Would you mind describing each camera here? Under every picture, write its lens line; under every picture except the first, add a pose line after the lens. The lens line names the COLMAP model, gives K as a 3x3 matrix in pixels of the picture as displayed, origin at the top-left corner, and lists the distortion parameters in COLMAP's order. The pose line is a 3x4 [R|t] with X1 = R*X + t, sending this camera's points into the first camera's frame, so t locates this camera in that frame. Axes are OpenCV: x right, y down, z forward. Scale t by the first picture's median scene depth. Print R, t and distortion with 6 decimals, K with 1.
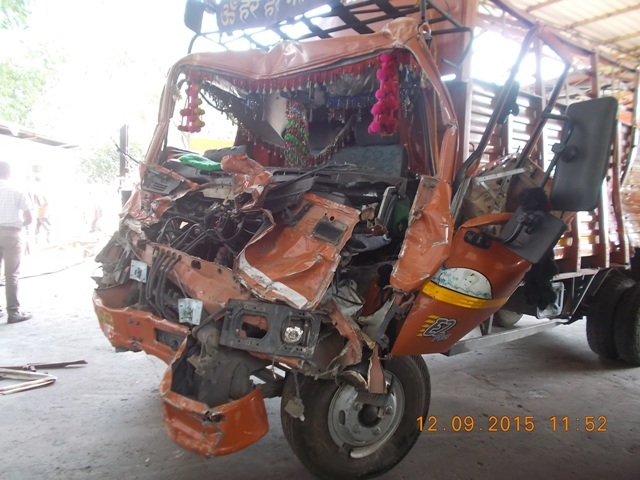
lens RADIAL K [[483.0, 0, 322.2], [0, 483.0, 241.7], [0, 0, 1]] dist [0.010227, -0.019694]
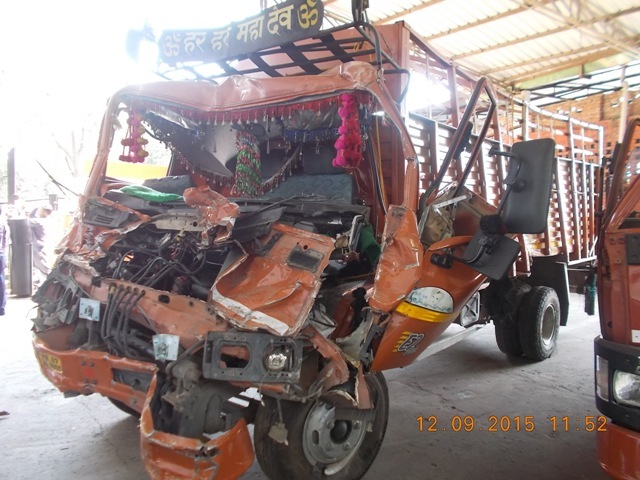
lens RADIAL K [[483.0, 0, 320.1], [0, 483.0, 241.0], [0, 0, 1]] dist [0.010227, -0.019694]
pose [[0.976798, -0.041449, 0.210115, -0.141696], [0.049659, 0.998189, -0.033945, -0.019582], [-0.208328, 0.043591, 0.977087, -0.031710]]
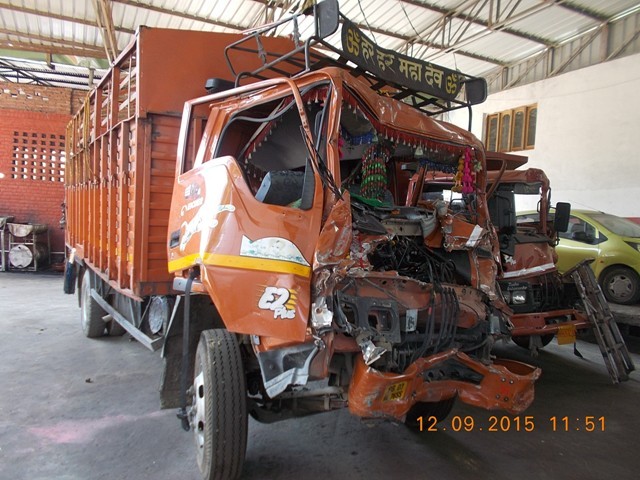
lens RADIAL K [[483.0, 0, 320.9], [0, 483.0, 240.9], [0, 0, 1]] dist [0.010227, -0.019694]
pose [[0.110634, -0.062713, 0.991881, -1.507133], [0.036449, 0.997592, 0.059009, -0.170350], [-0.993193, 0.029624, 0.112653, 1.242922]]
